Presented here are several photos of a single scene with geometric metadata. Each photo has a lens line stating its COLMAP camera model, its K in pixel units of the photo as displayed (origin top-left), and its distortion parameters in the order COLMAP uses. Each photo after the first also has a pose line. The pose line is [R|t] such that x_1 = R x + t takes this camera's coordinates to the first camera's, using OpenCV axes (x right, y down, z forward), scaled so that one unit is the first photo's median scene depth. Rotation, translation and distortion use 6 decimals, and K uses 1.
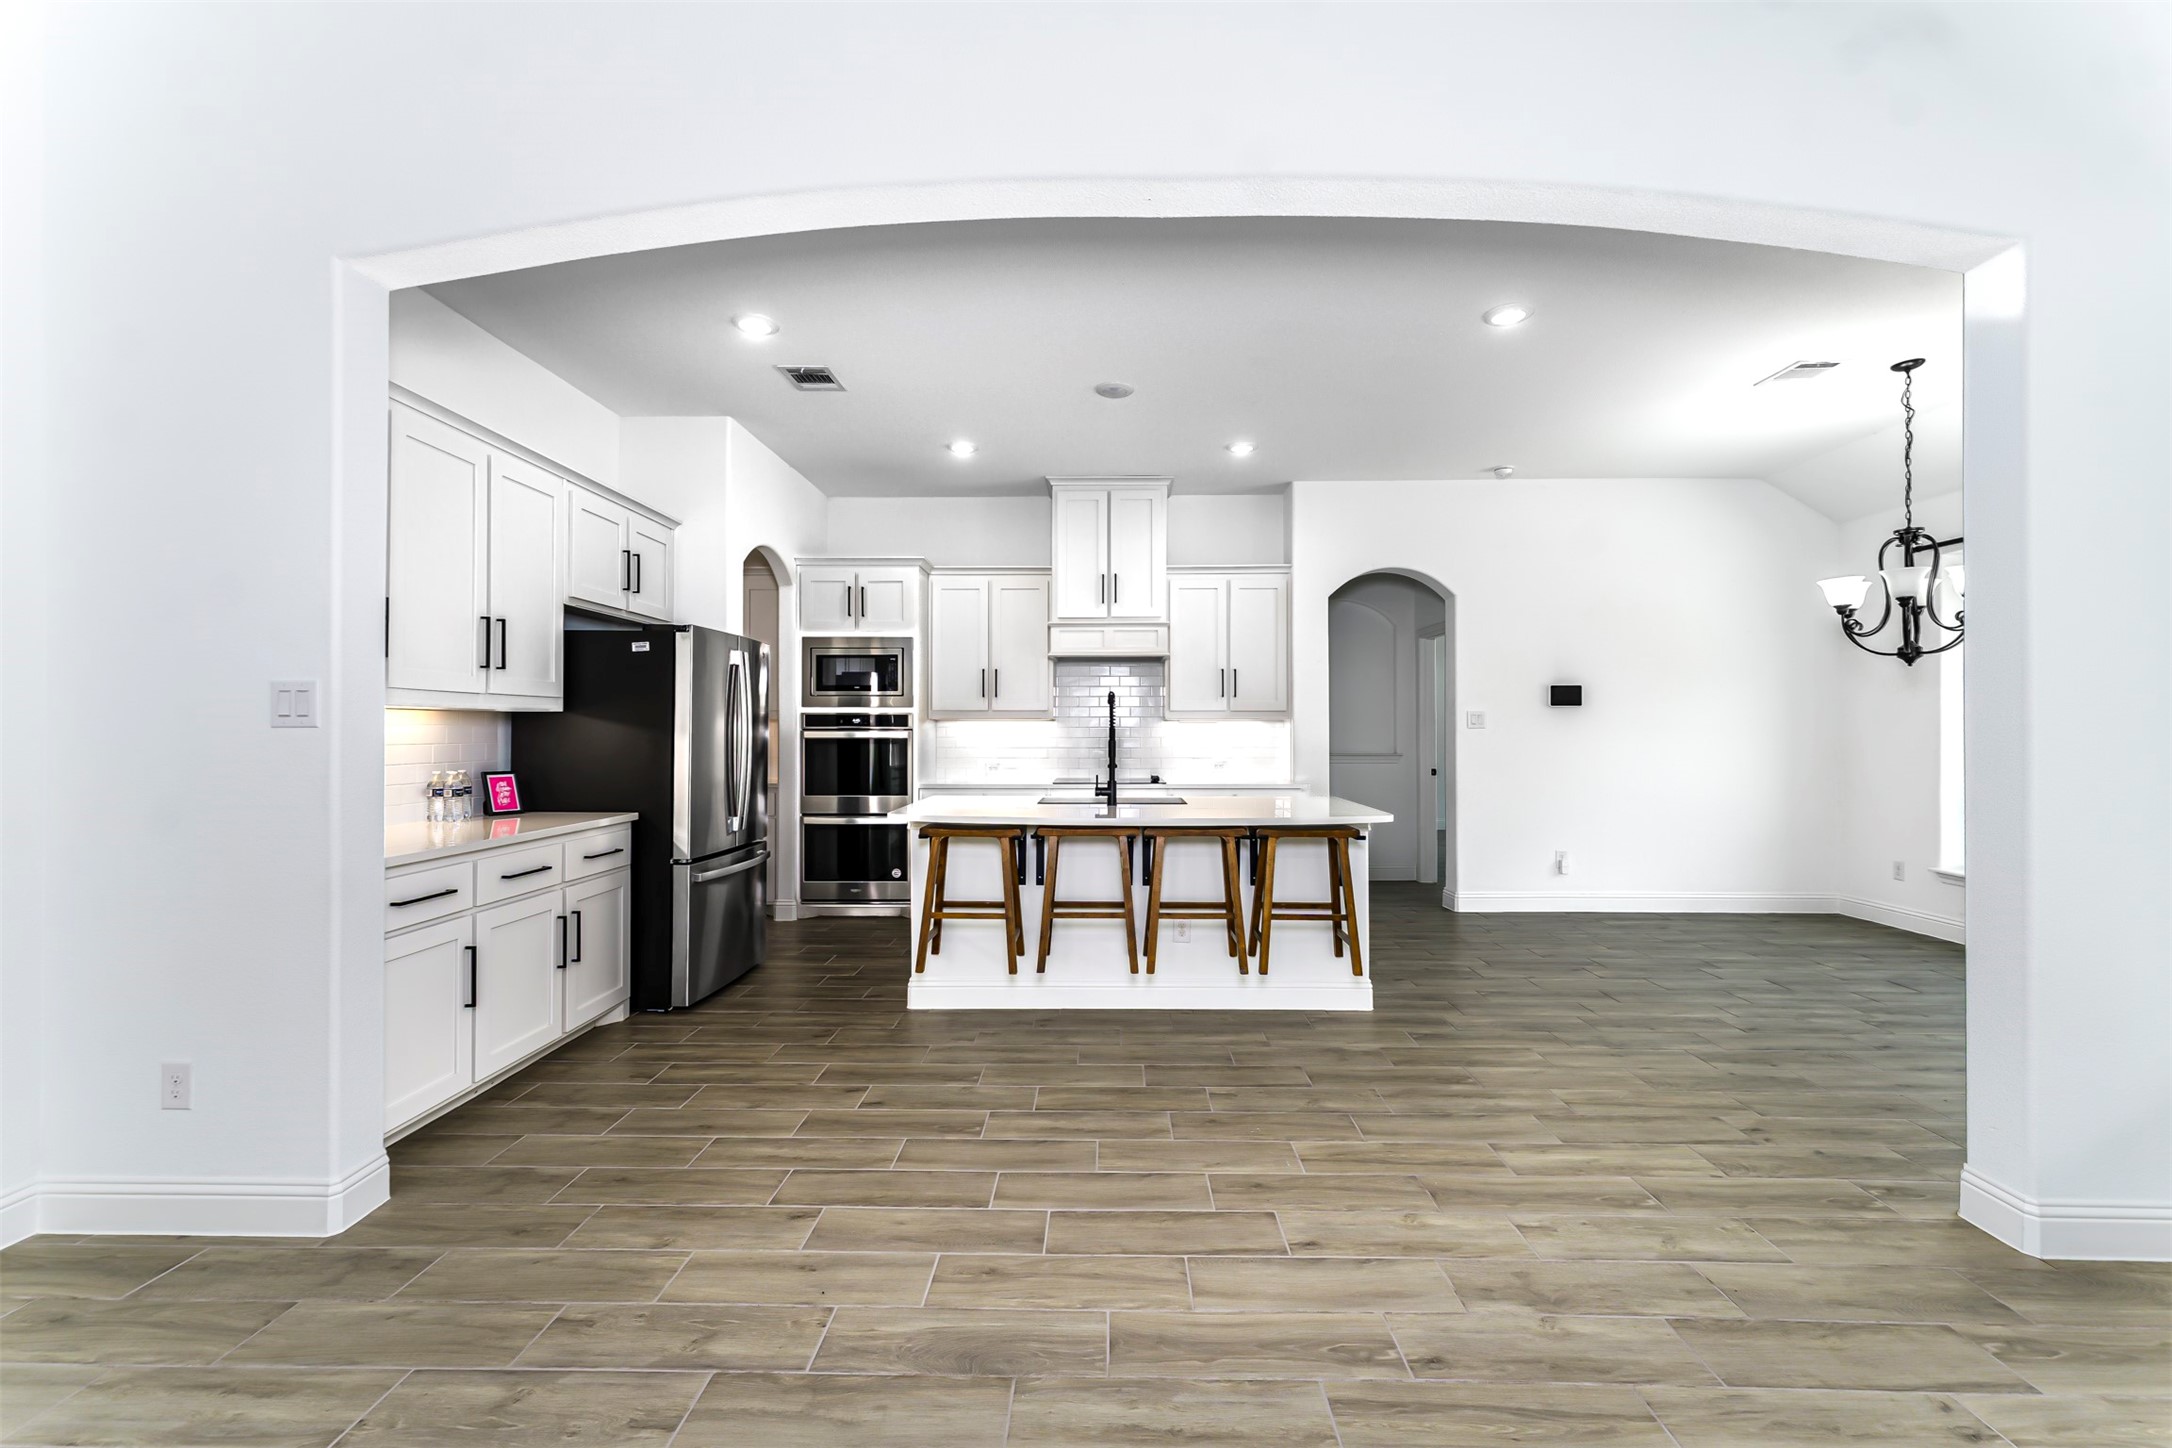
lens RADIAL K [[909.6, 0, 1049.6], [0, 909.6, 722.9], [0, 0, 1]] dist [0.000002, -0.000021]
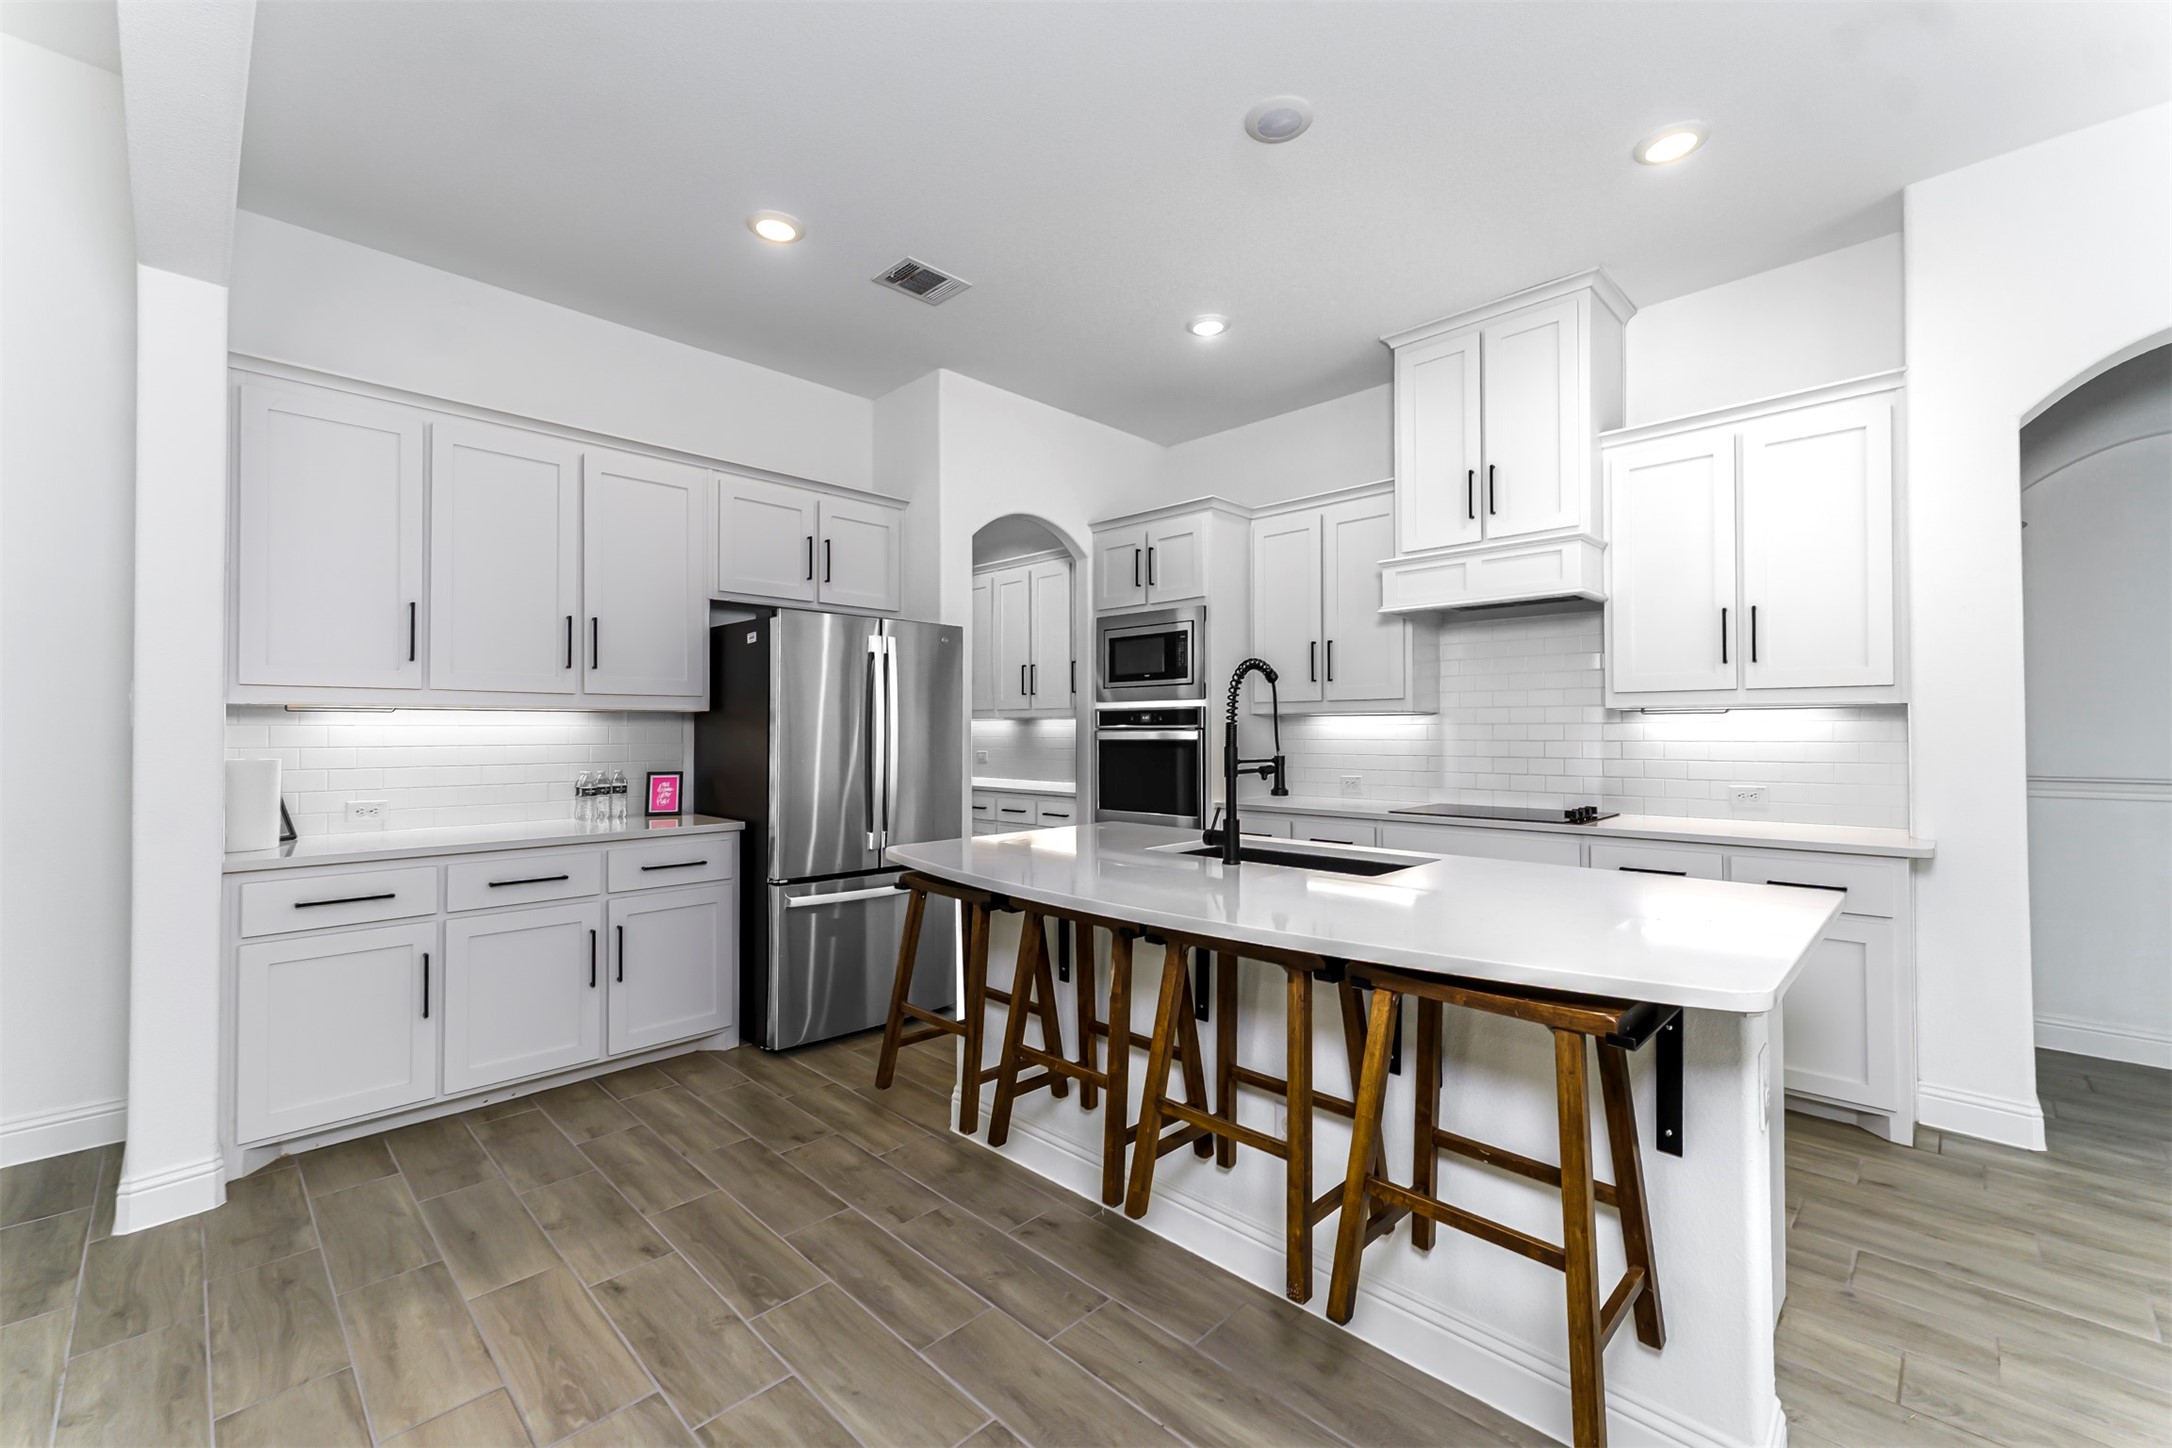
lens RADIAL K [[880.0, 0, 1086.0], [0, 880.0, 724.0], [0, 0, 1]] dist [-0.000724, -0.000215]
pose [[0.743507, -0.008440, -0.668675, 0.350805], [0.008580, 0.999958, -0.003081, 0.006773], [0.668673, -0.003447, 0.743549, 0.530534]]
